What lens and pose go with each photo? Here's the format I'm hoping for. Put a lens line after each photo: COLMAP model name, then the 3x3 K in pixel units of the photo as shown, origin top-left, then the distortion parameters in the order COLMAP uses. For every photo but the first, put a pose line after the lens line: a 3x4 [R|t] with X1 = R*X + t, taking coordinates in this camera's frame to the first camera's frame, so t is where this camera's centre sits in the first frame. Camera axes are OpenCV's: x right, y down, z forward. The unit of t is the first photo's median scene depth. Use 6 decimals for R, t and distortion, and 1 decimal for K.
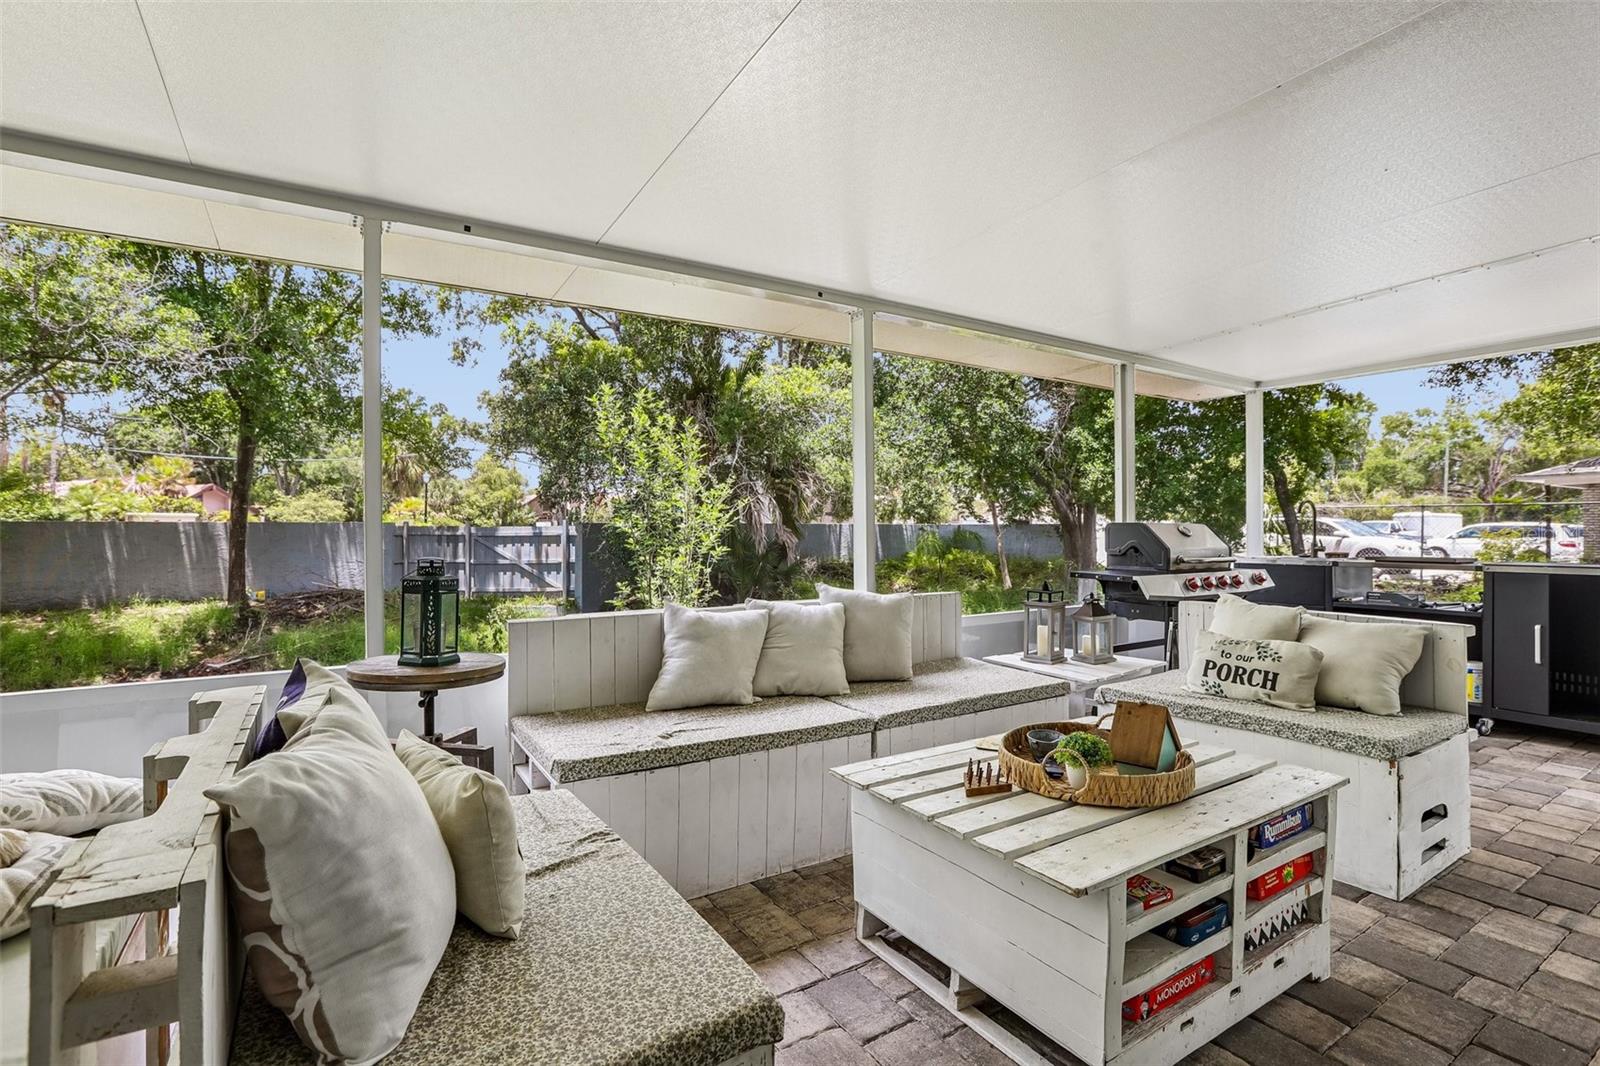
lens RADIAL K [[745.7, 0, 821.8], [0, 745.7, 506.4], [0, 0, 1]] dist [-0.047845, 0.021073]
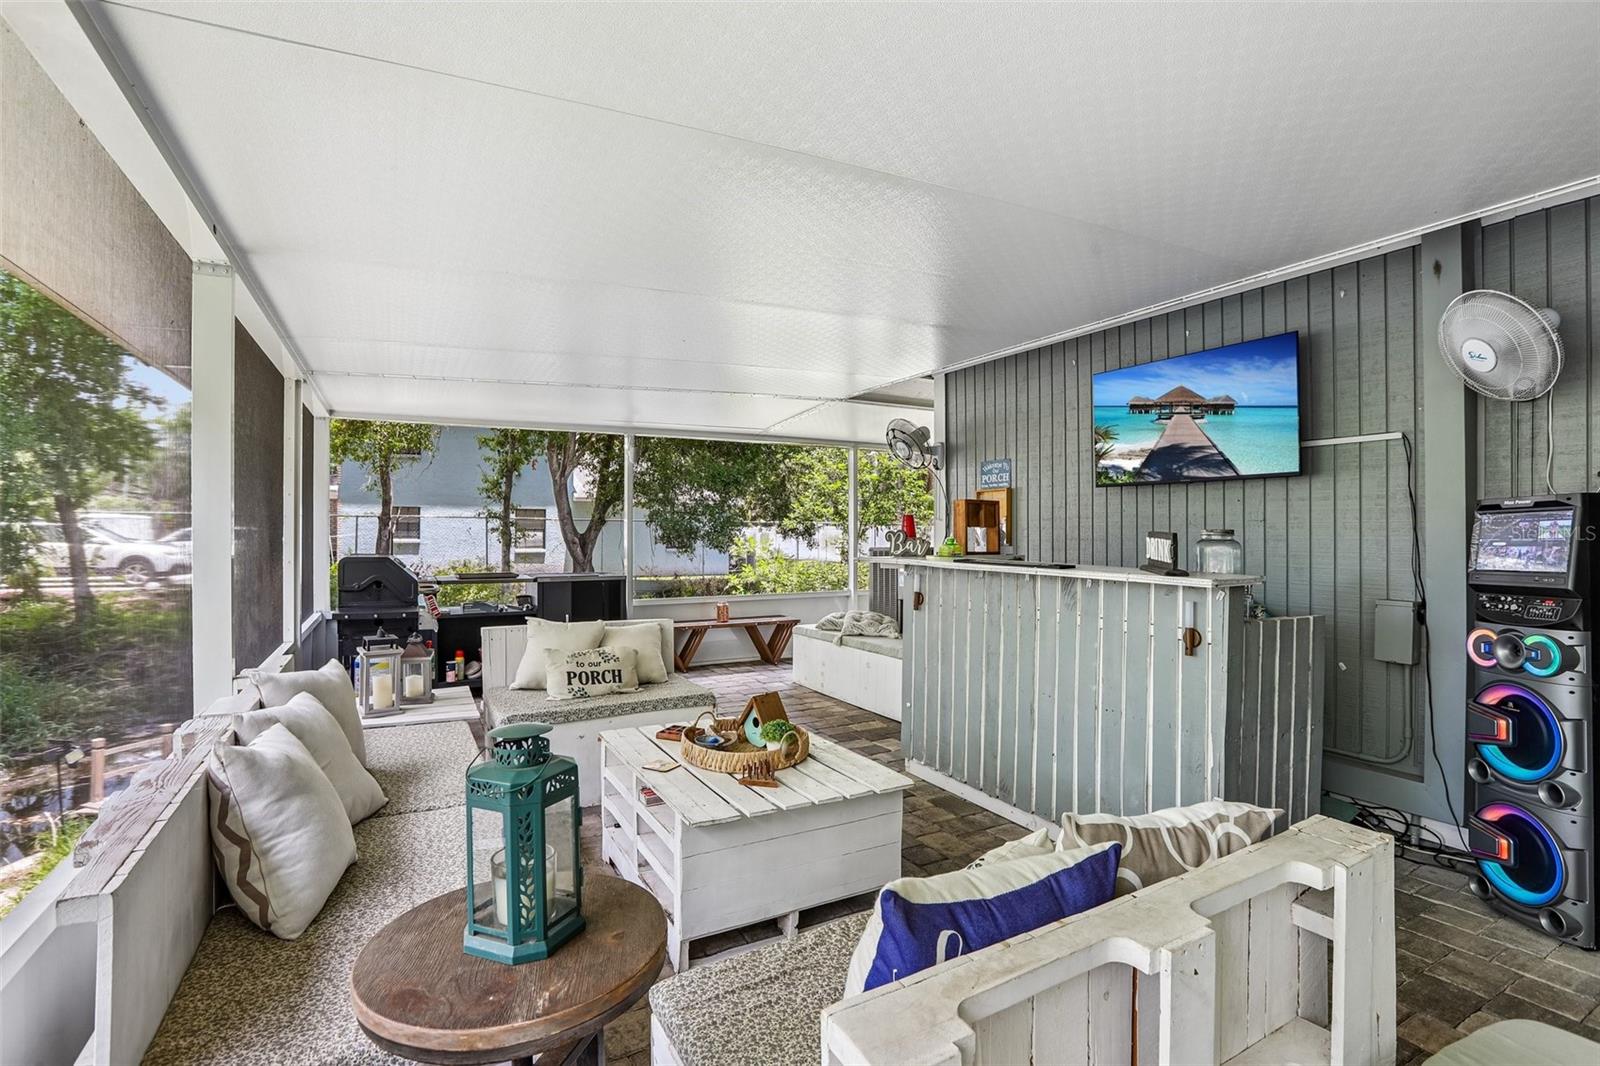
lens RADIAL K [[738.8, 0, 769.5], [0, 738.8, 531.4], [0, 0, 1]] dist [-0.025028, 0.000235]
pose [[0.111797, -0.002476, 0.993728, -0.683430], [-0.032464, 0.999454, 0.006143, -0.048572], [-0.993201, -0.032947, 0.111656, 0.529605]]
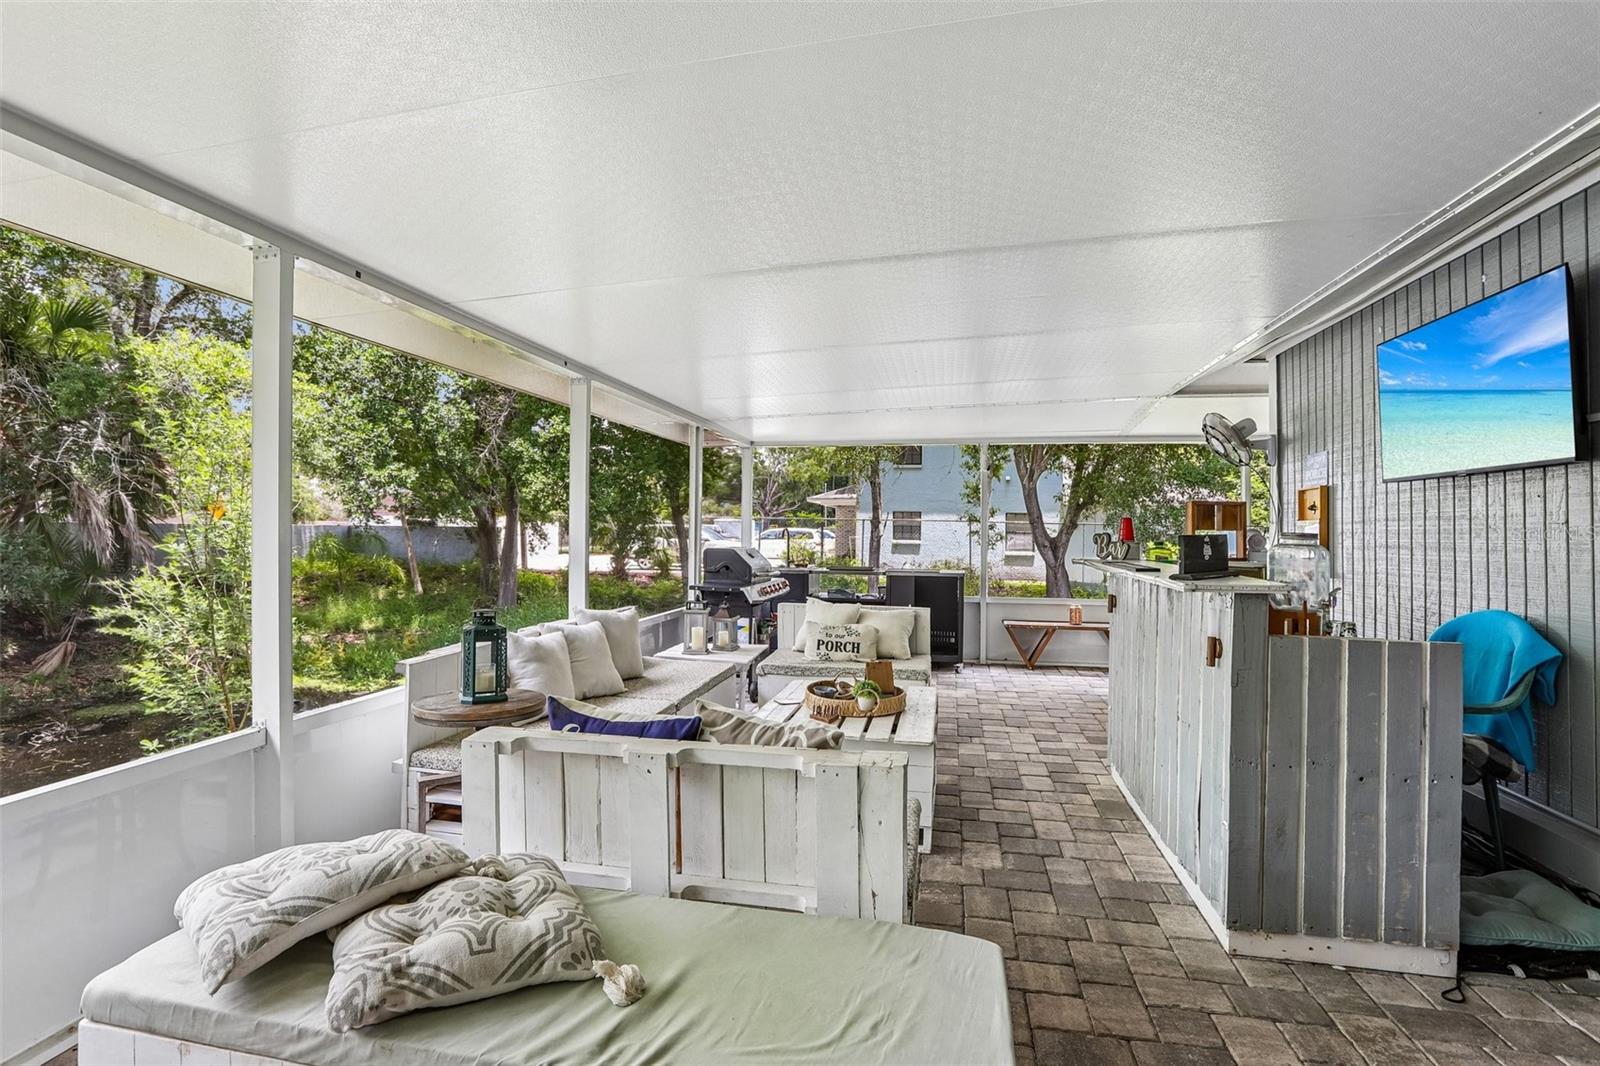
lens RADIAL K [[748.1, 0, 782.8], [0, 748.1, 531.3], [0, 0, 1]] dist [-0.015504, 0.000904]
pose [[0.713790, 0.006383, 0.700331, -0.692844], [-0.032136, 0.999204, 0.023647, -0.067074], [-0.699622, -0.039384, 0.713427, -0.114767]]
